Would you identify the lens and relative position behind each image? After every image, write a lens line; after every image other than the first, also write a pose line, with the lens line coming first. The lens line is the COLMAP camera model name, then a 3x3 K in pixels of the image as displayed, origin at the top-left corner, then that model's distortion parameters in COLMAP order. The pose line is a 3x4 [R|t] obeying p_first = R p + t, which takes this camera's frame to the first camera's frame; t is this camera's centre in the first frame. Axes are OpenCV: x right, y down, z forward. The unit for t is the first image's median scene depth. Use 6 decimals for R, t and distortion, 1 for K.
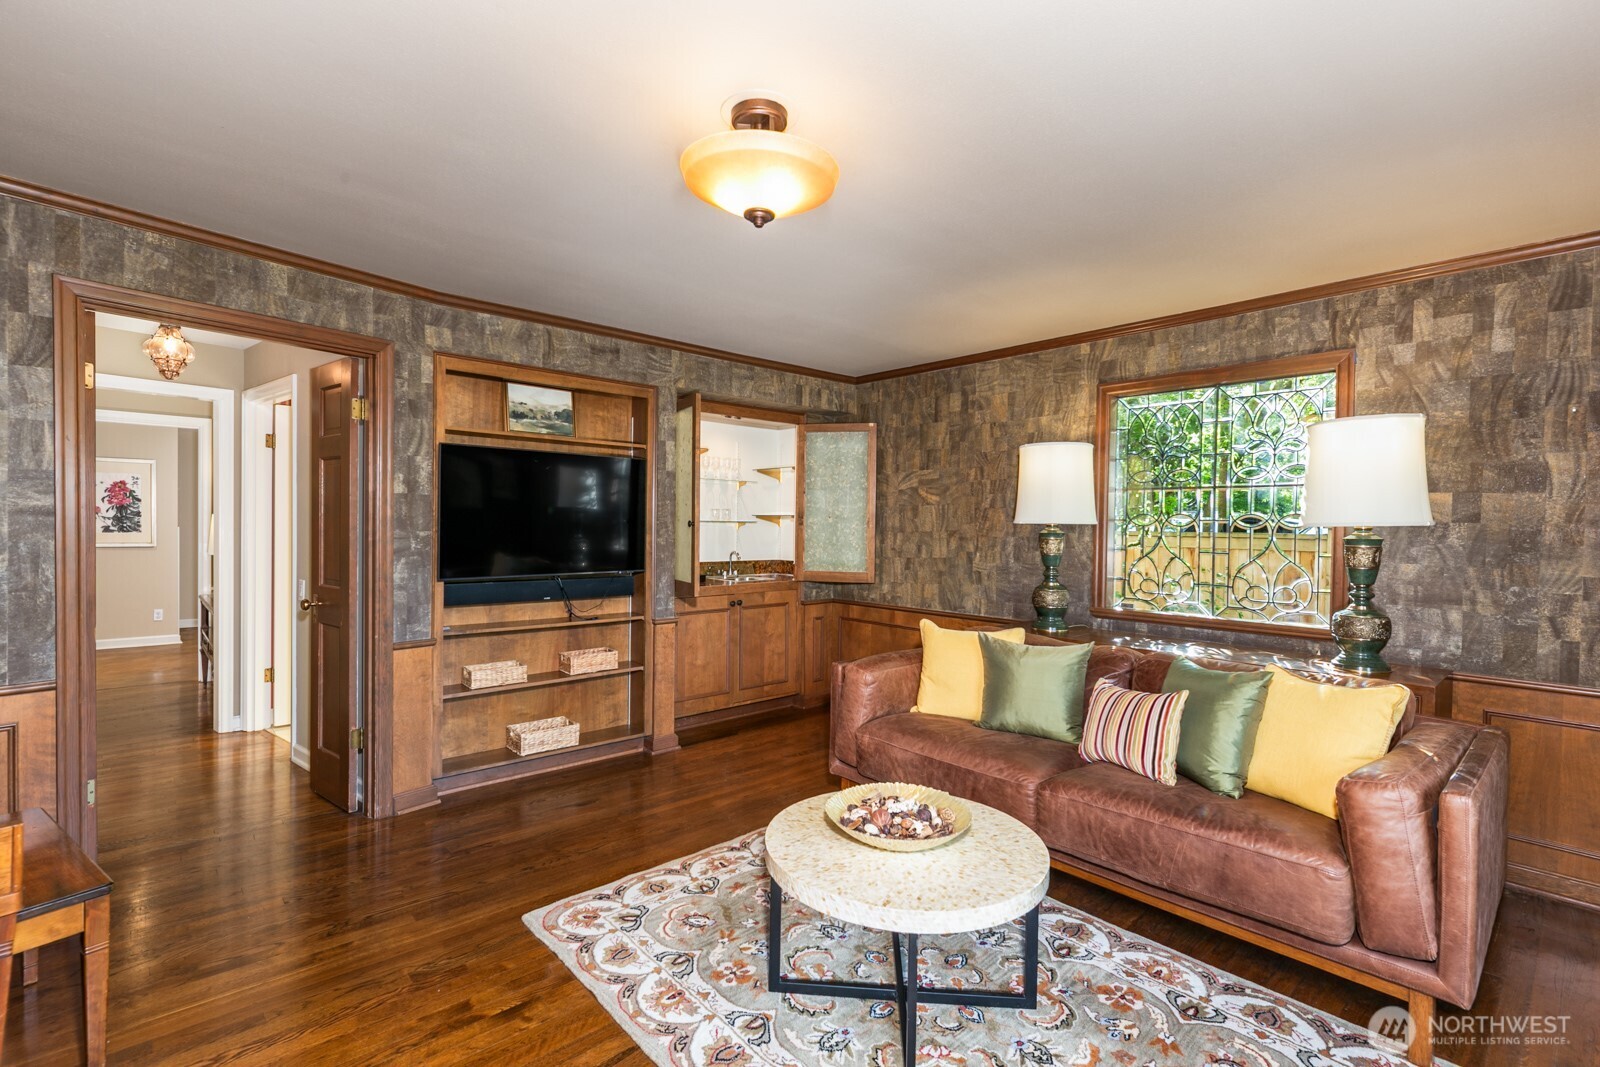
lens RADIAL K [[723.5, 0, 800.0], [0, 723.5, 533.5], [0, 0, 1]] dist [-0.001460, -0.000245]
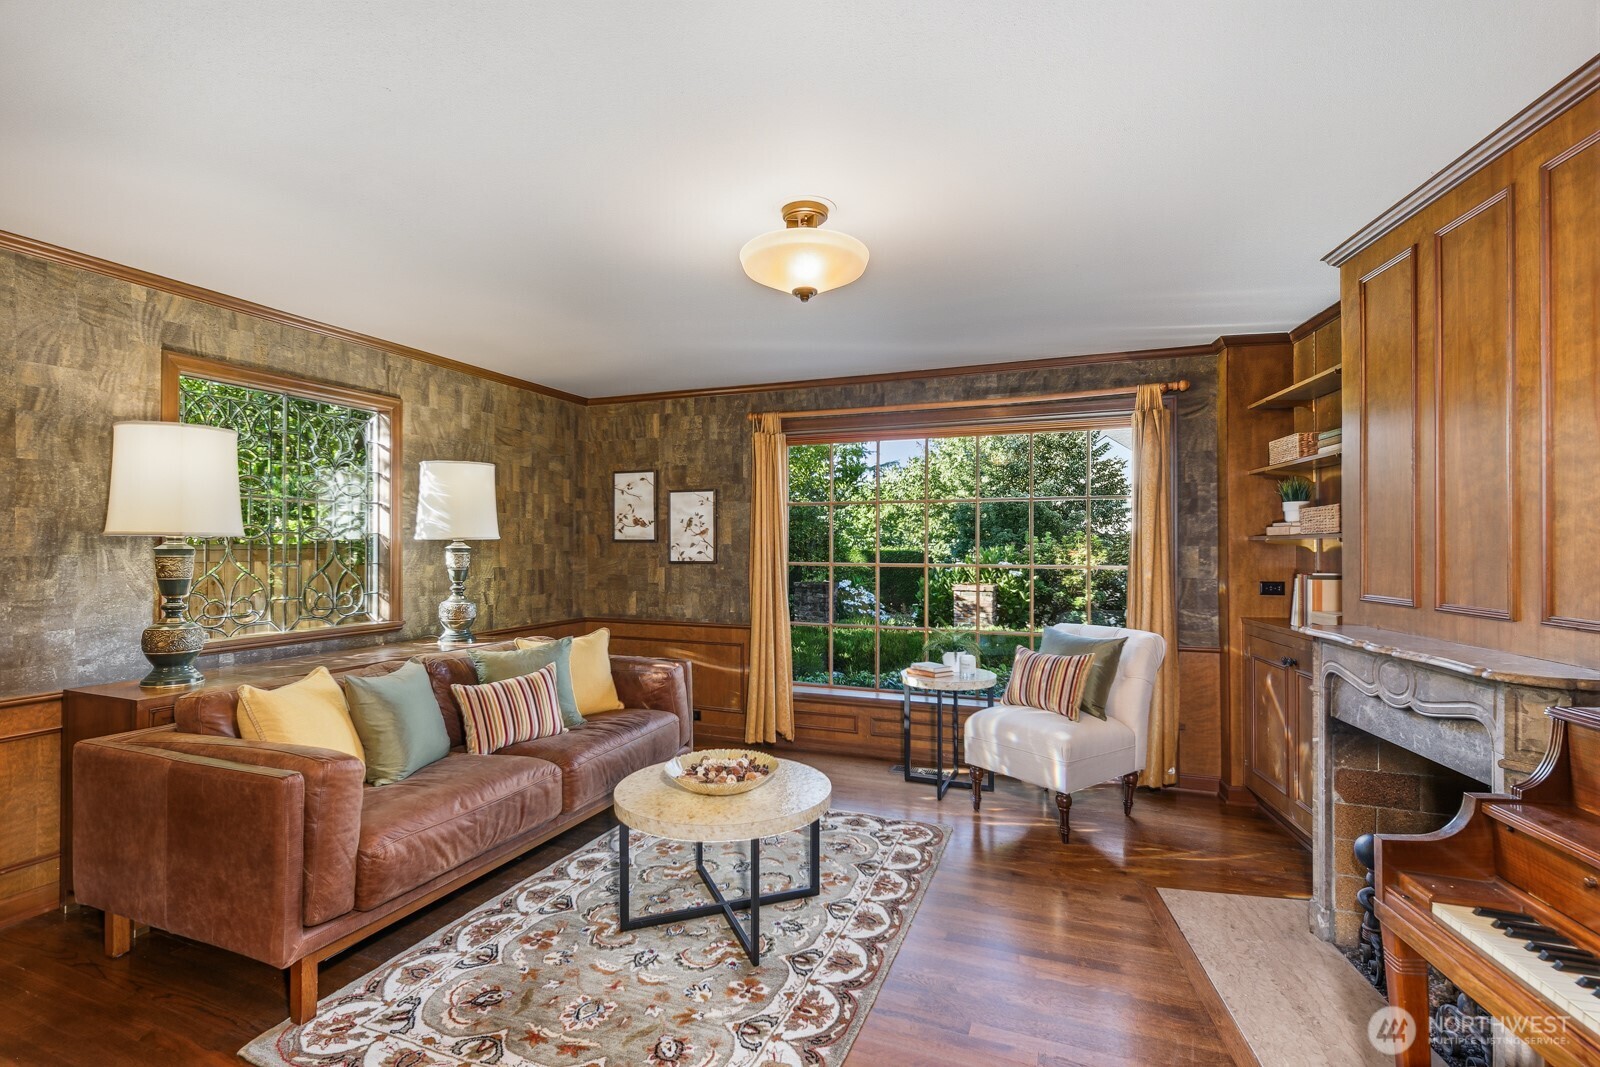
lens RADIAL K [[751.7, 0, 777.4], [0, 751.7, 532.6], [0, 0, 1]] dist [0.001609, 0.000177]
pose [[-0.424001, -0.000657, 0.905661, -0.847267], [0.000988, 0.999999, 0.001188, -0.024834], [-0.905661, 0.001398, -0.424000, 1.126018]]
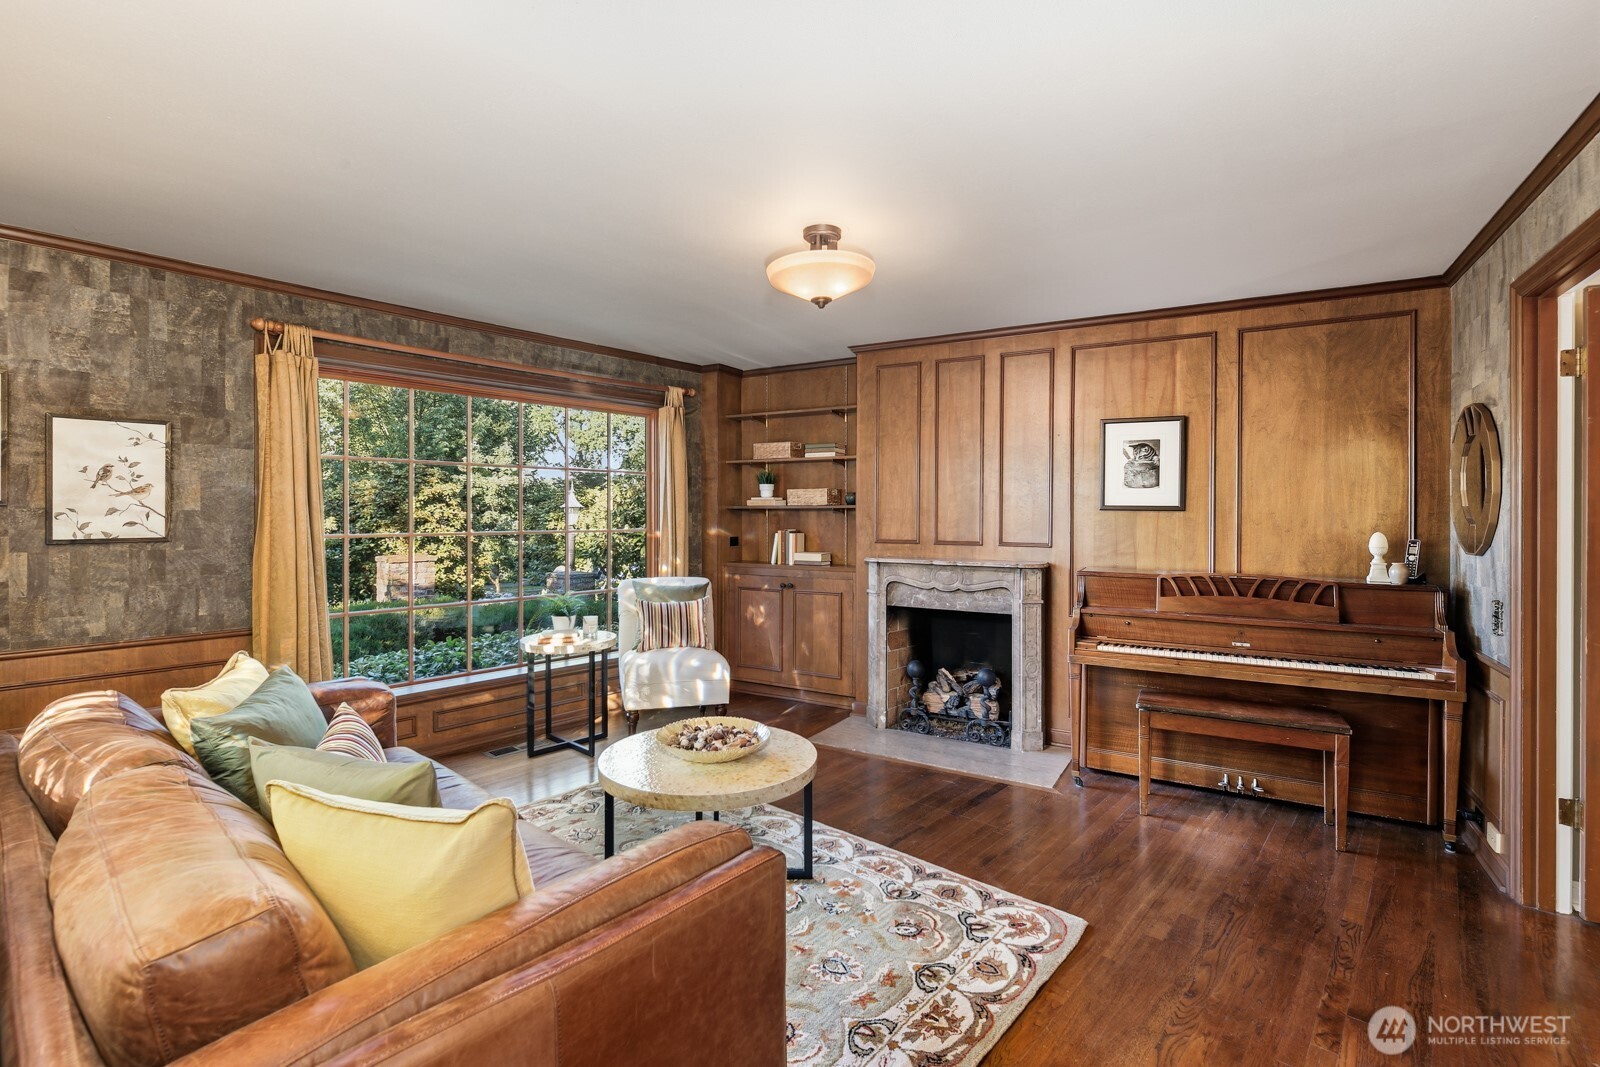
lens RADIAL K [[748.6, 0, 799.6], [0, 748.6, 515.0], [0, 0, 1]] dist [0.013951, 0.000100]
pose [[-0.993081, -0.016402, -0.116278, 0.111693], [-0.017895, 0.999770, 0.011803, -0.017499], [0.116057, 0.013802, -0.993147, 1.779885]]
